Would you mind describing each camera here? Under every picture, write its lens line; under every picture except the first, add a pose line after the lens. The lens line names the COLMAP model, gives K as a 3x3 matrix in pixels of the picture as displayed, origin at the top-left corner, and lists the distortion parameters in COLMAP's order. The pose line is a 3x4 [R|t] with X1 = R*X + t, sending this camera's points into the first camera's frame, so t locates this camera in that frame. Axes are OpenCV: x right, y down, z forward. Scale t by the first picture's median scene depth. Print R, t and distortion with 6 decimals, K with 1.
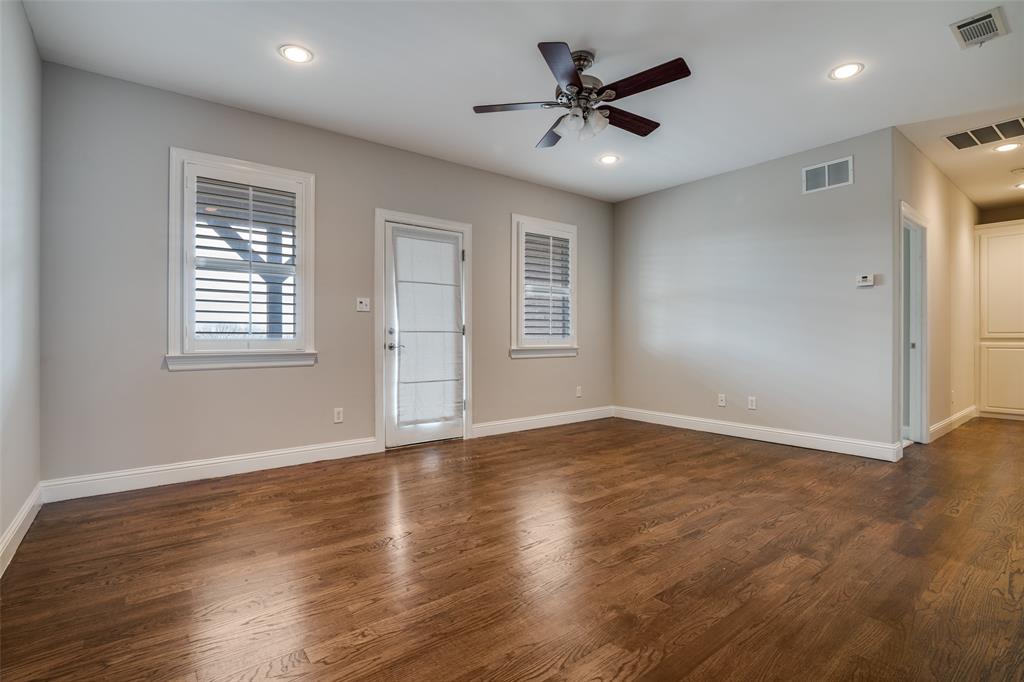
lens RADIAL K [[481.8, 0, 516.4], [0, 481.8, 340.0], [0, 0, 1]] dist [-0.021805, 0.000831]
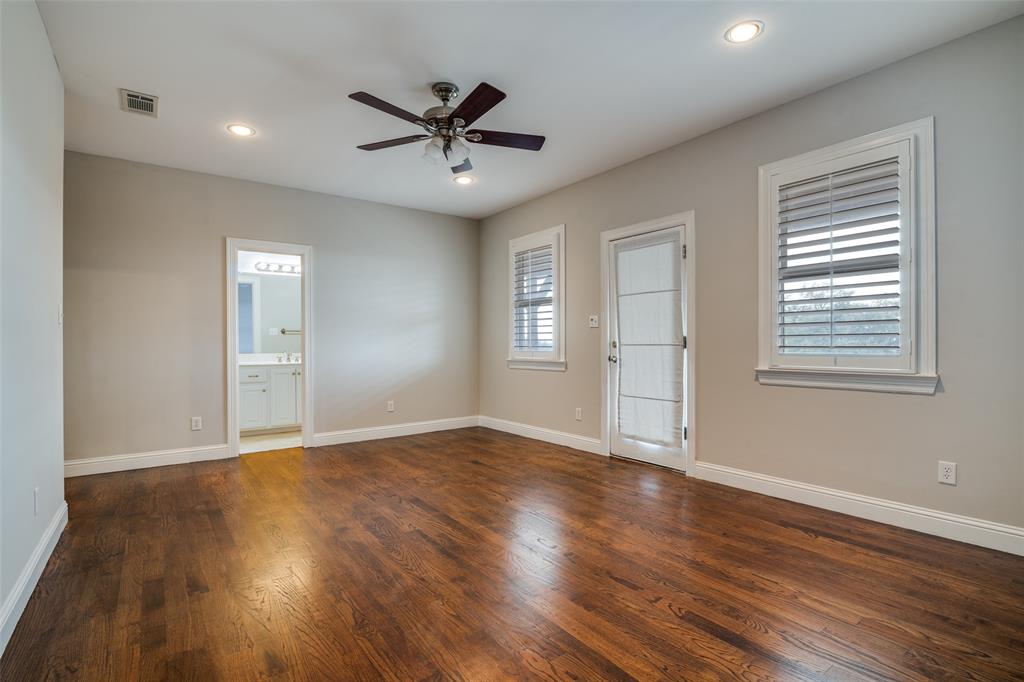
lens RADIAL K [[481.8, 0, 516.3], [0, 481.8, 341.8], [0, 0, 1]] dist [-0.021805, 0.000831]
pose [[-0.021987, -0.000514, -0.999758, 0.747934], [0.001399, 0.999999, -0.000544, -0.022552], [0.999757, -0.001411, -0.021986, 0.761101]]
